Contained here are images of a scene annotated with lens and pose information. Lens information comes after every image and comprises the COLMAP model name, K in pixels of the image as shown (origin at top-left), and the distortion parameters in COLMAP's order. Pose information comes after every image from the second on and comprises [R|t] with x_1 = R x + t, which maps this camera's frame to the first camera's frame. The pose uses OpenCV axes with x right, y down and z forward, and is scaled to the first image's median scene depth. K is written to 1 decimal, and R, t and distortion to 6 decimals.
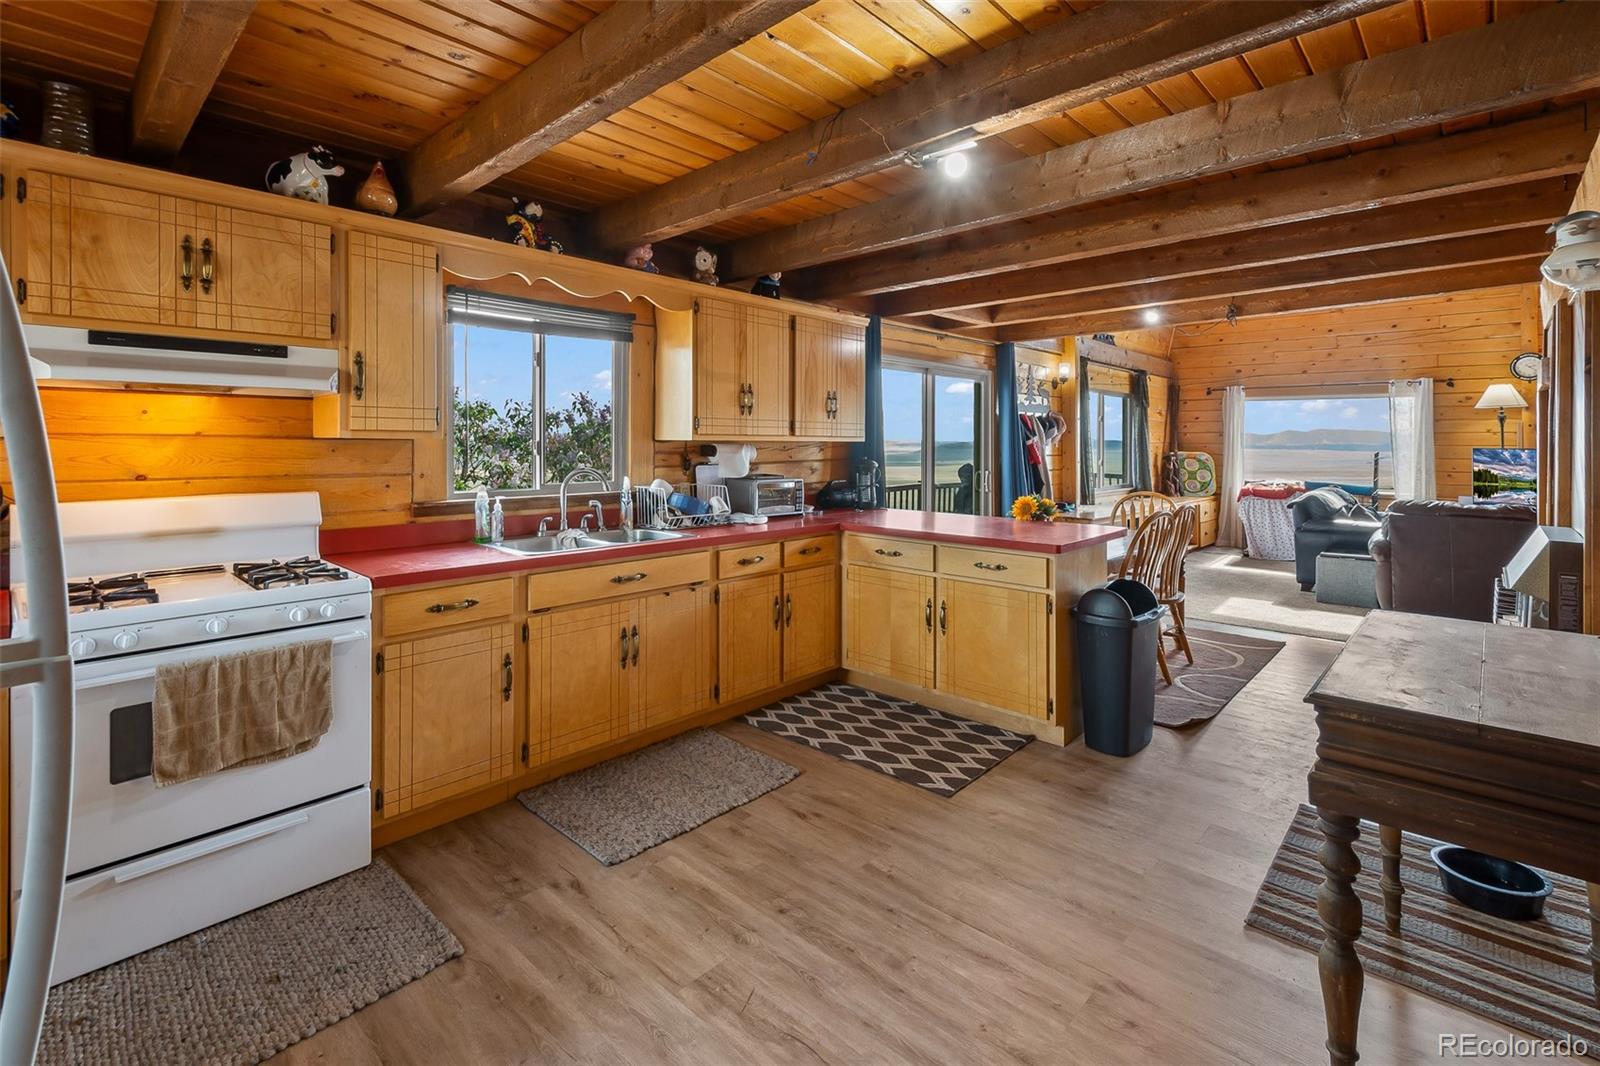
lens RADIAL K [[727.7, 0, 806.3], [0, 727.7, 438.2], [0, 0, 1]] dist [0.013054, -0.003519]
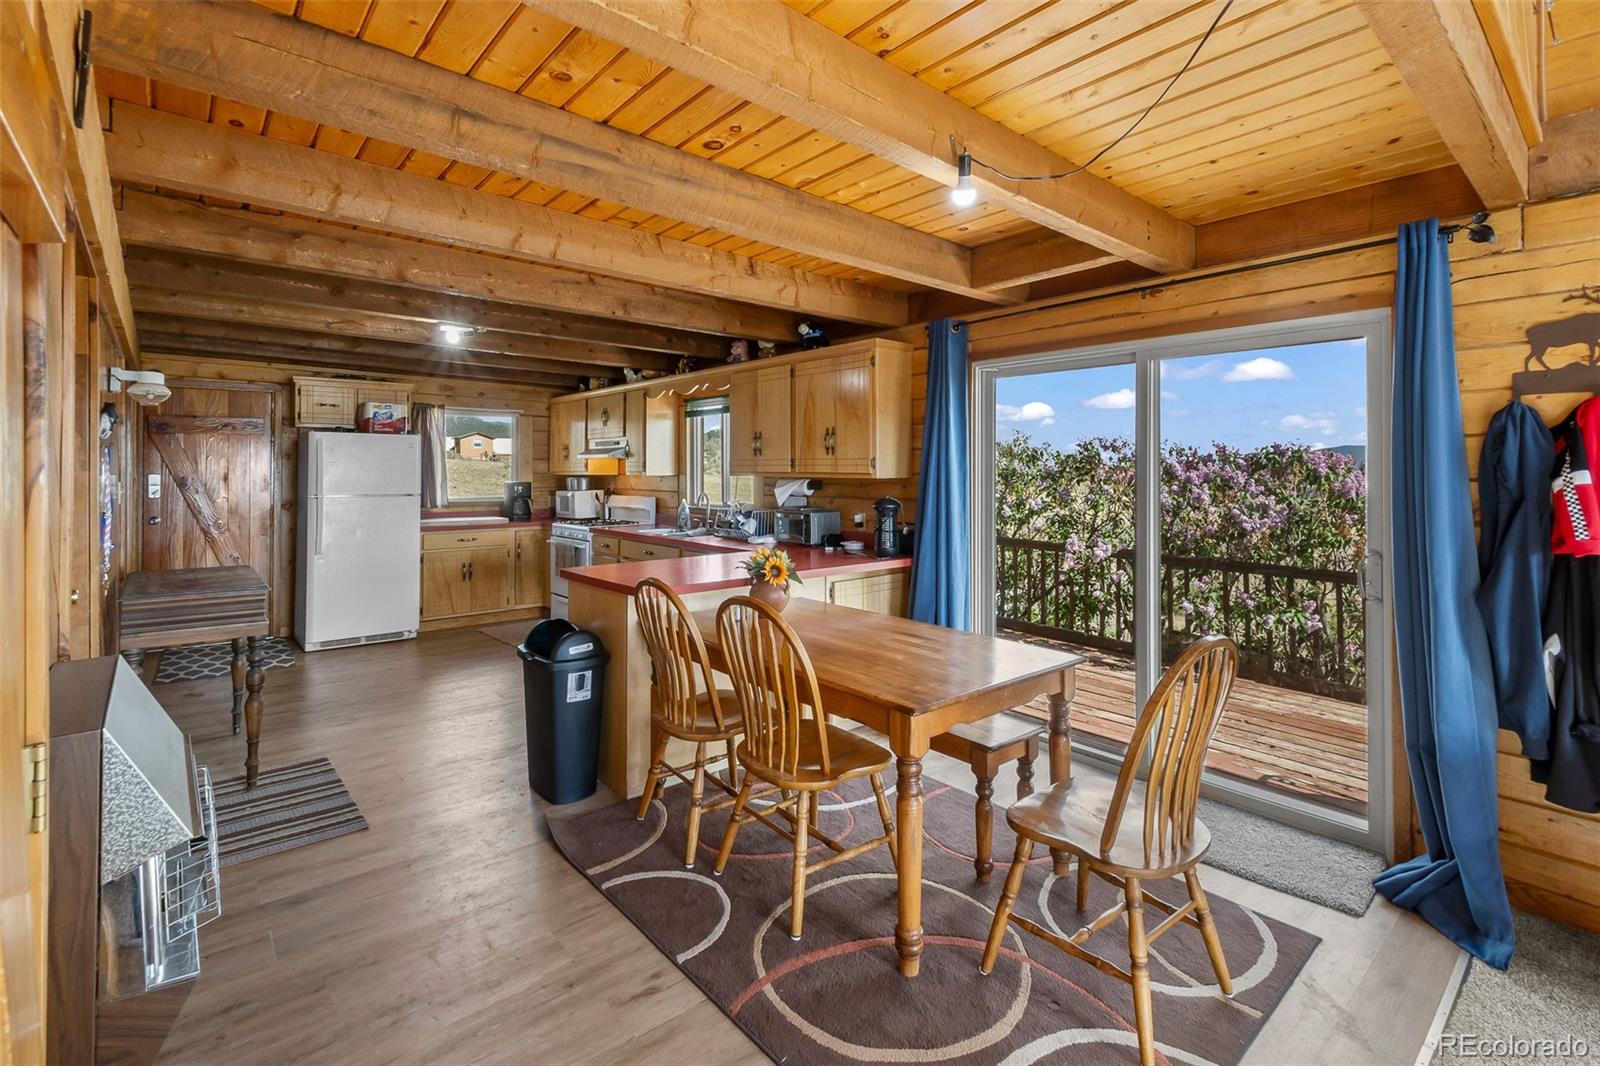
lens RADIAL K [[727.7, 0, 806.2], [0, 727.7, 457.2], [0, 0, 1]] dist [0.013054, -0.003519]
pose [[-0.105976, -0.026806, -0.994007, 1.447265], [-0.002622, 0.999641, -0.026678, 0.003056], [0.994365, -0.000221, -0.106008, 1.520558]]
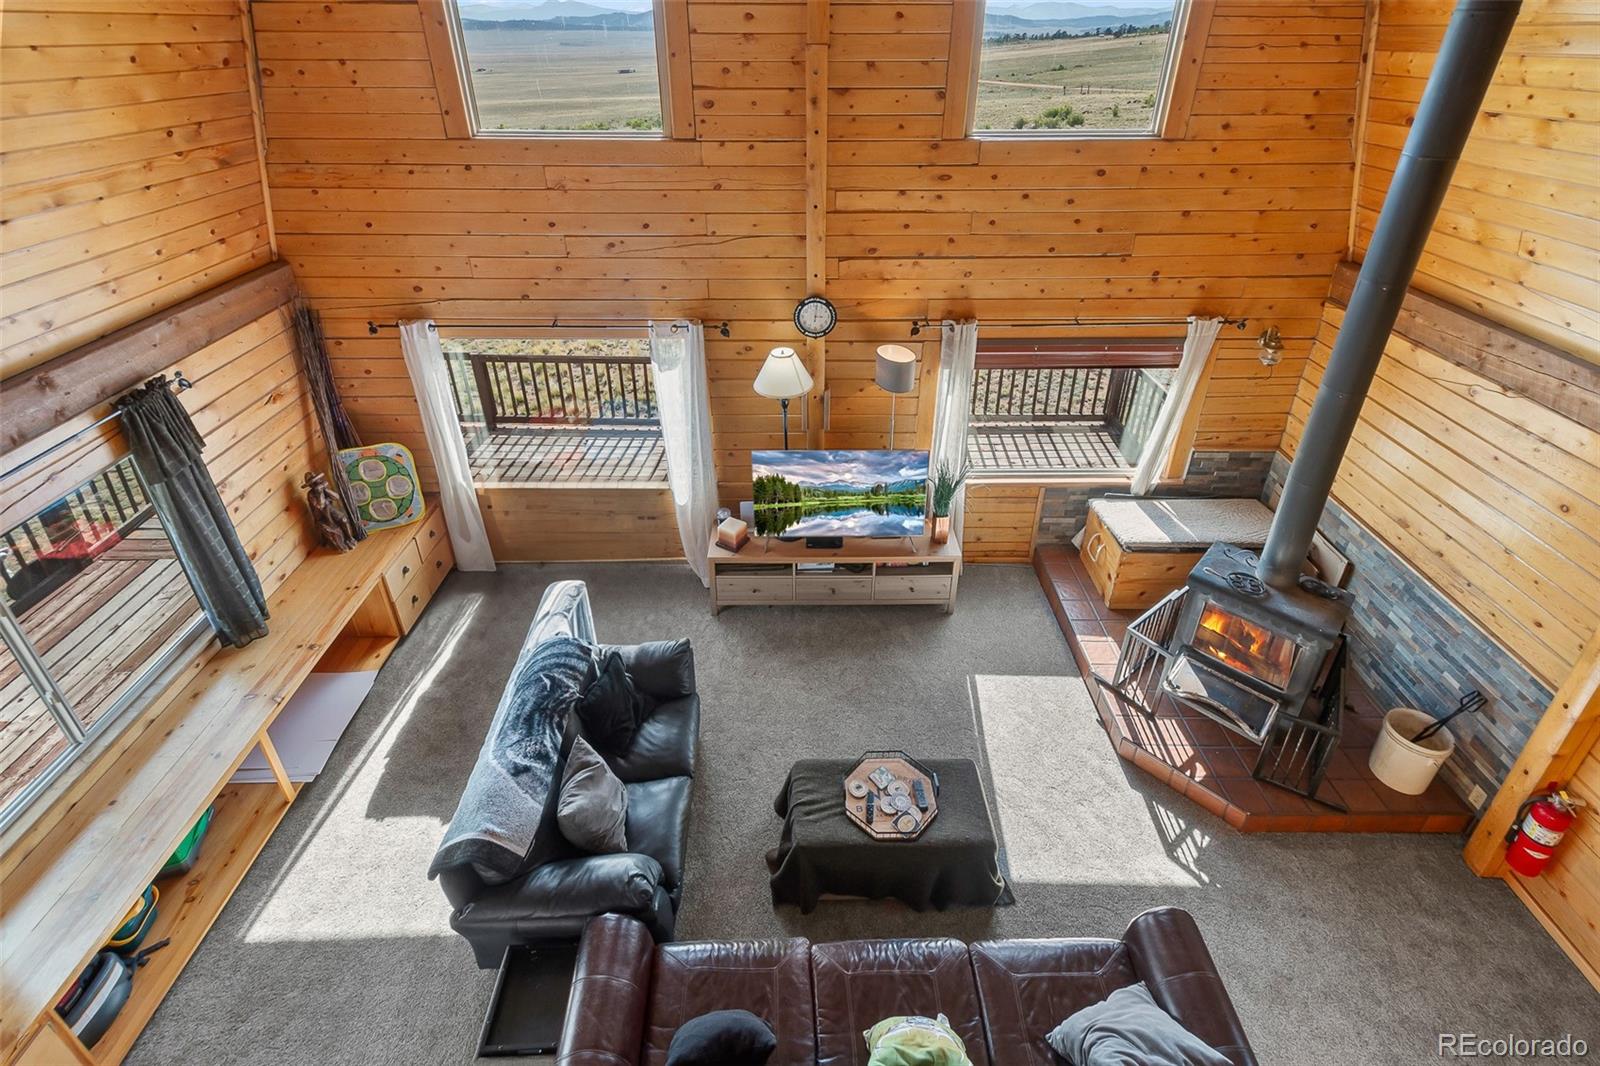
lens RADIAL K [[727.7, 0, 816.9], [0, 727.7, 433.6], [0, 0, 1]] dist [0.013054, -0.003519]
pose [[0.718422, -0.319123, 0.618086, 1.400693], [-0.003717, 0.886782, 0.462173, -0.756612], [-0.695597, -0.334333, 0.635898, 1.400991]]
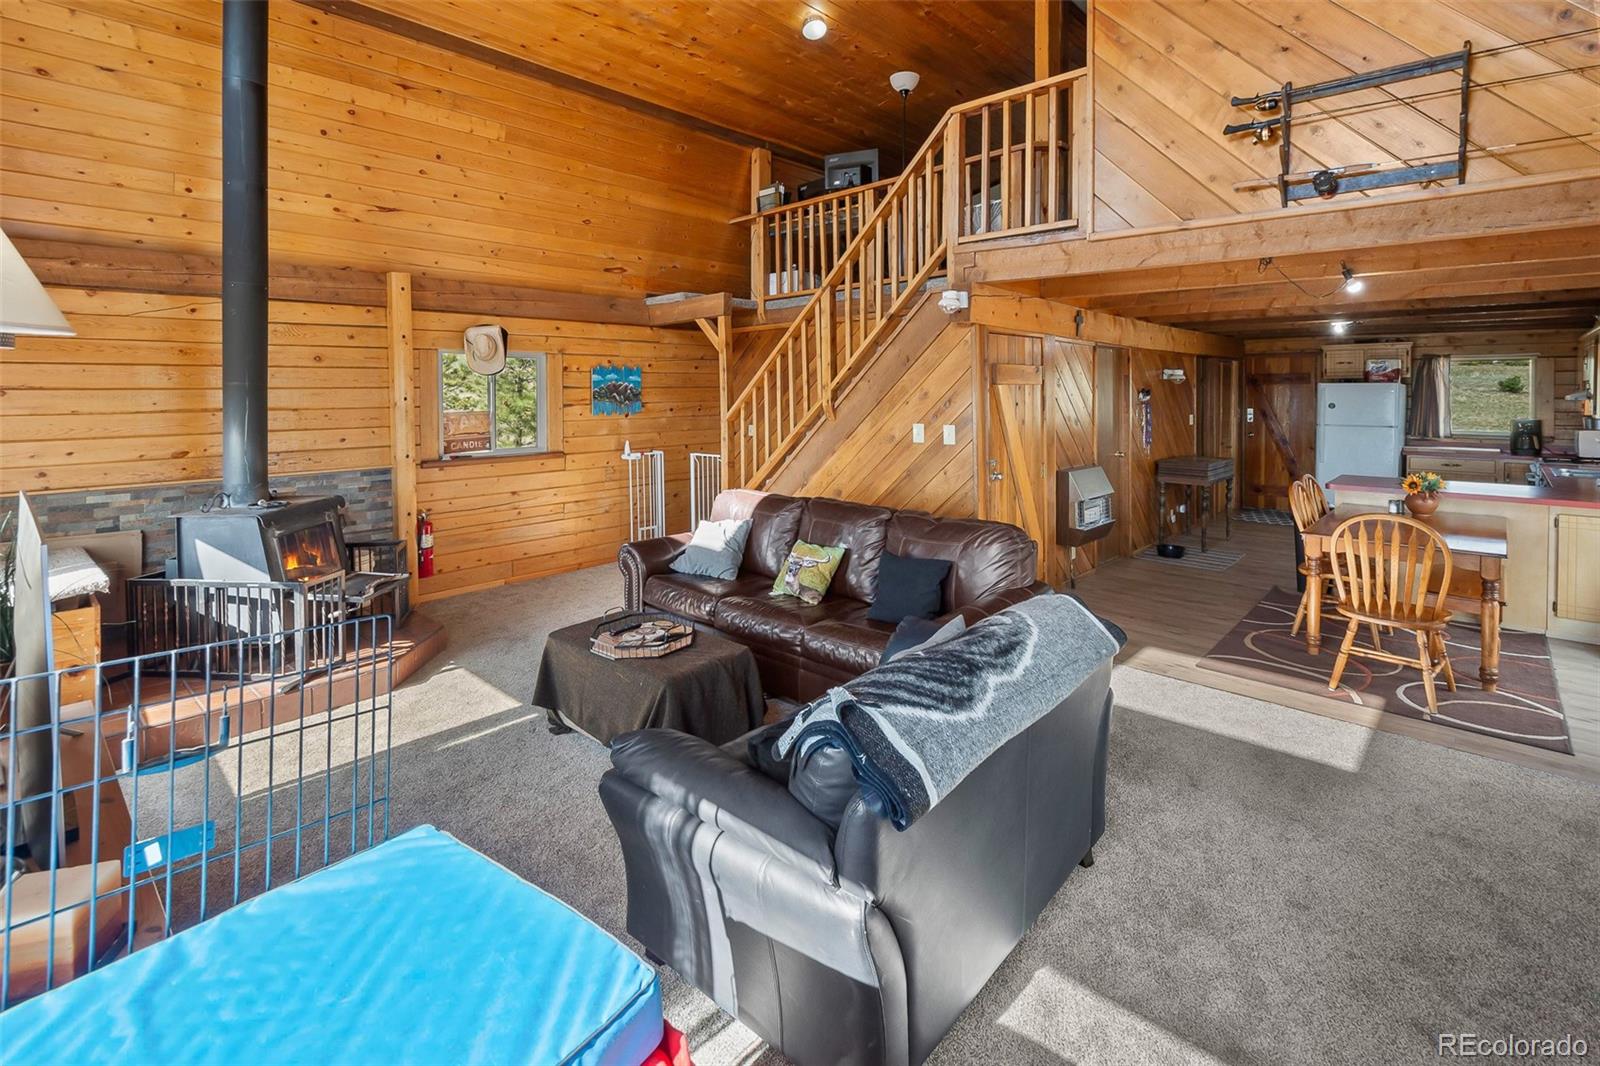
lens RADIAL K [[727.7, 0, 817.4], [0, 727.7, 412.6], [0, 0, 1]] dist [0.013054, -0.003519]
pose [[-0.999943, -0.001509, -0.010560, 1.784371], [-0.001763, 0.999709, 0.024066, -0.058407], [0.010520, 0.024083, -0.999655, 2.997189]]
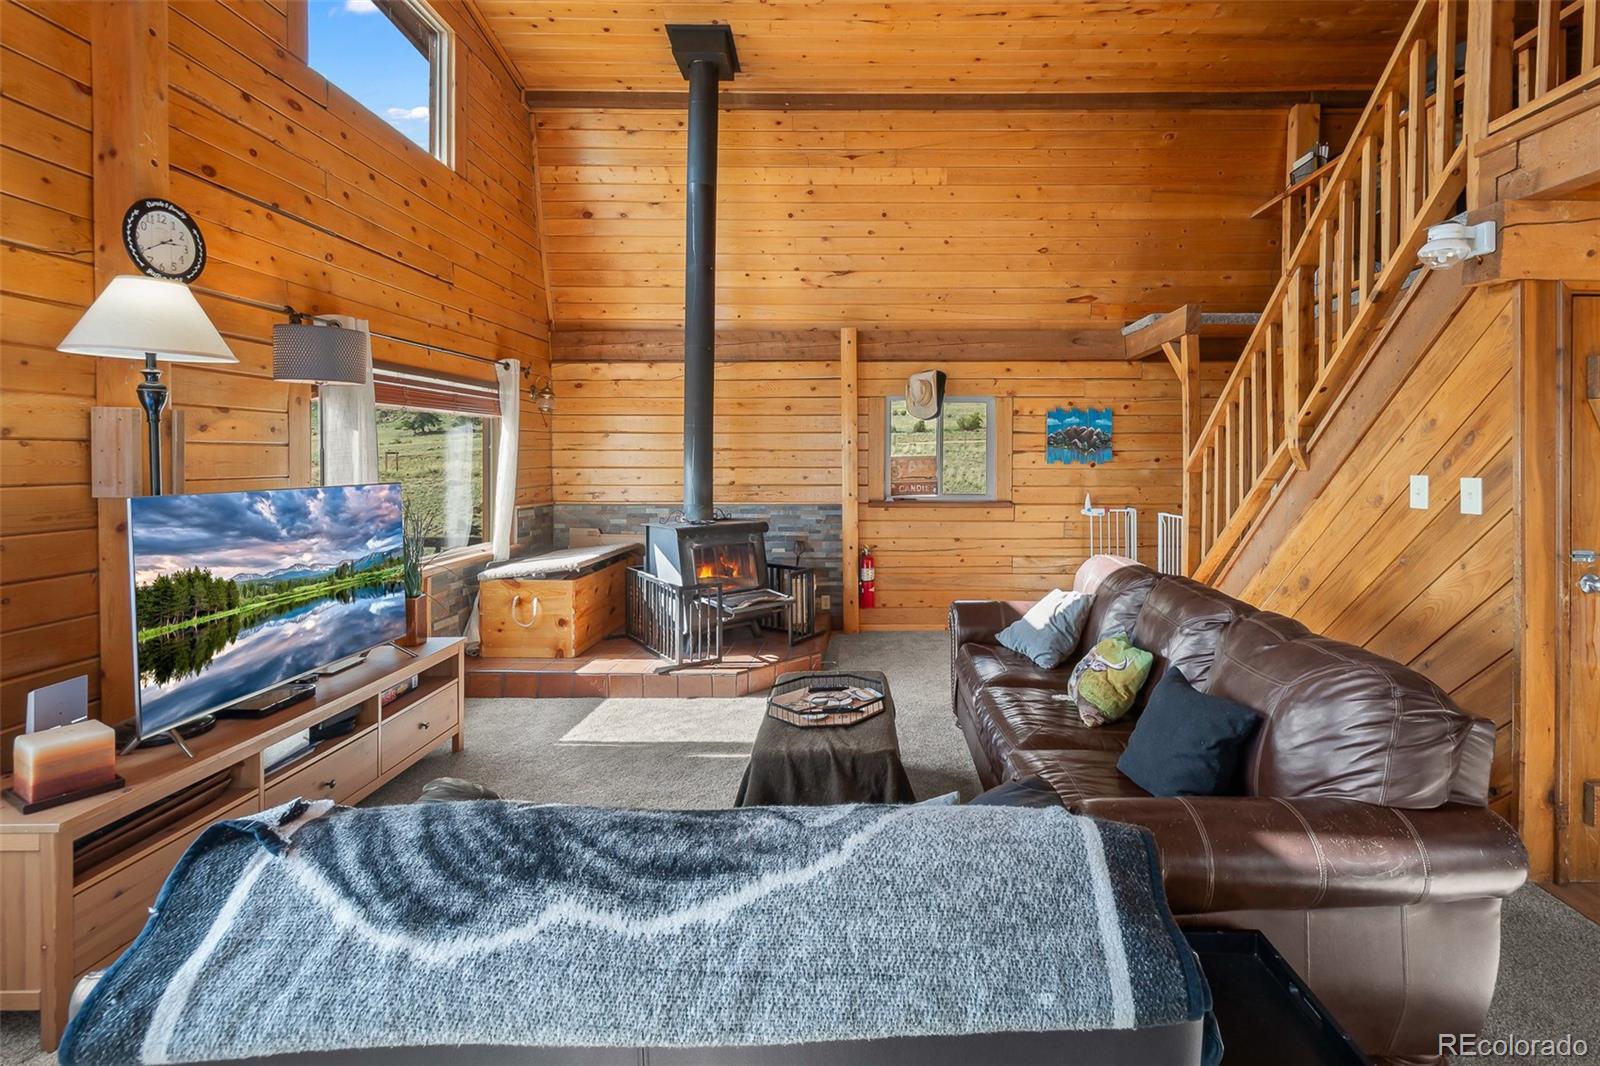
lens RADIAL K [[727.7, 0, 865.1], [0, 727.7, 470.3], [0, 0, 1]] dist [0.013054, -0.003519]
pose [[-0.684927, -0.020611, 0.728321, 1.316978], [-0.008972, 0.999763, 0.019856, -0.010647], [-0.728557, 0.007065, -0.684949, 2.501886]]
